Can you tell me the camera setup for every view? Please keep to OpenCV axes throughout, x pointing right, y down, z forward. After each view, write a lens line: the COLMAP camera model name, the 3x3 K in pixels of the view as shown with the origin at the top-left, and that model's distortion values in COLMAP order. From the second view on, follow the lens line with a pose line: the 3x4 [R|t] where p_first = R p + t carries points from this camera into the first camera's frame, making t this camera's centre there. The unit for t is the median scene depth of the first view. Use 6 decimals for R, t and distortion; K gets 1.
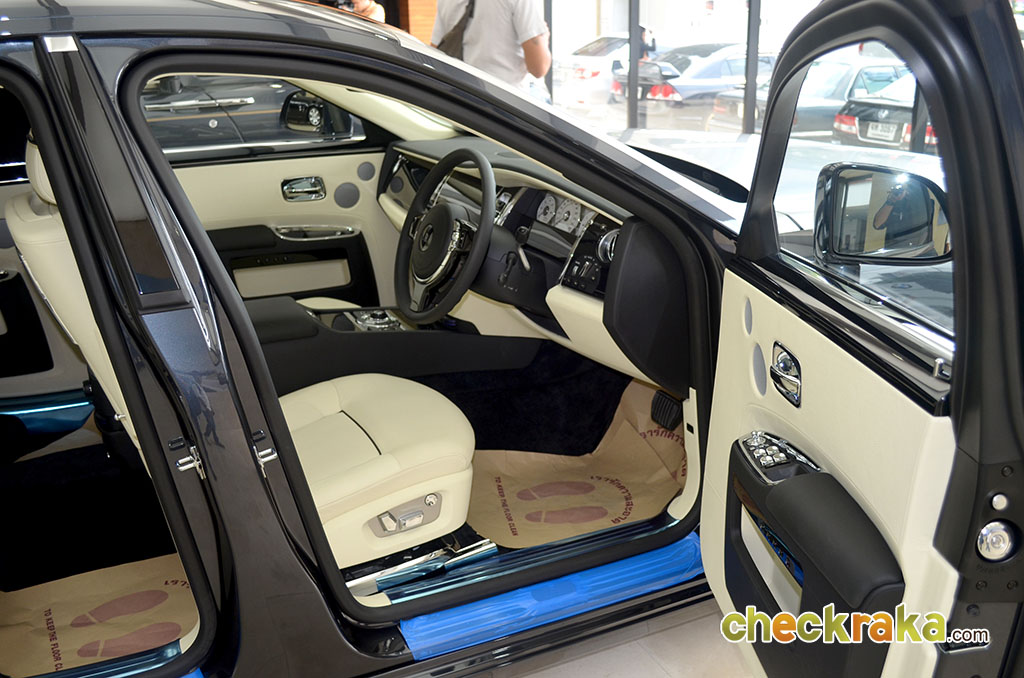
lens RADIAL K [[1074.9, 0, 512.0], [0, 1074.9, 339.0], [0, 0, 1]] dist [0.002084, 0.000023]
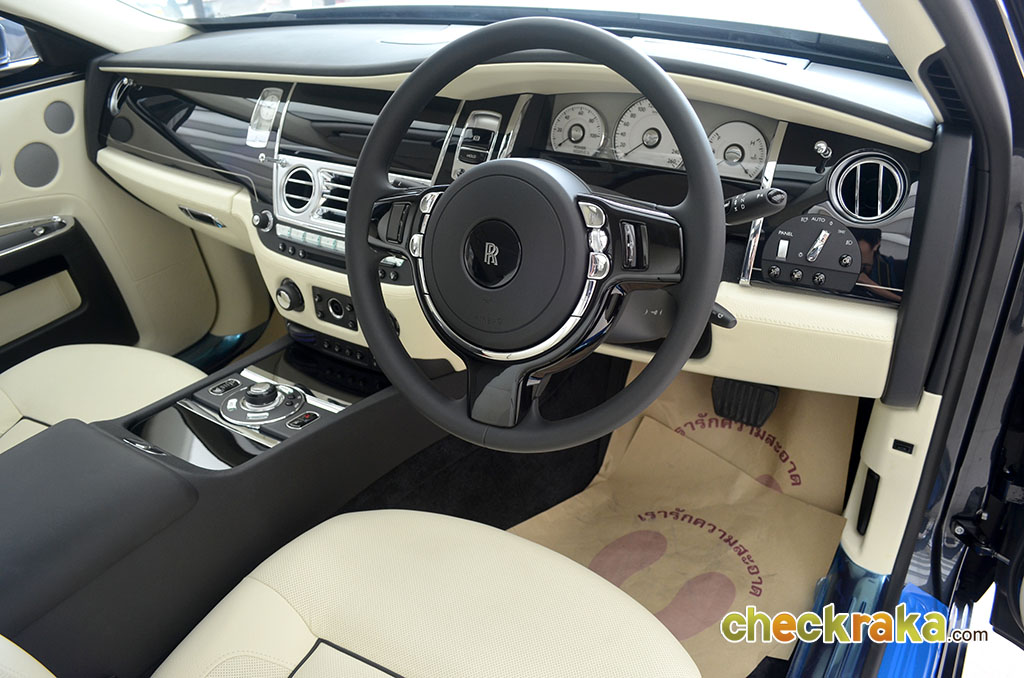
lens RADIAL K [[813.8, 0, 512.0], [0, 813.8, 339.0], [0, 0, 1]] dist [-0.068819, 0.001213]
pose [[0.847212, -0.290560, 0.444756, -0.154126], [0.201747, 0.950428, 0.236610, -0.094155], [-0.491457, -0.110730, 0.863834, 0.497368]]
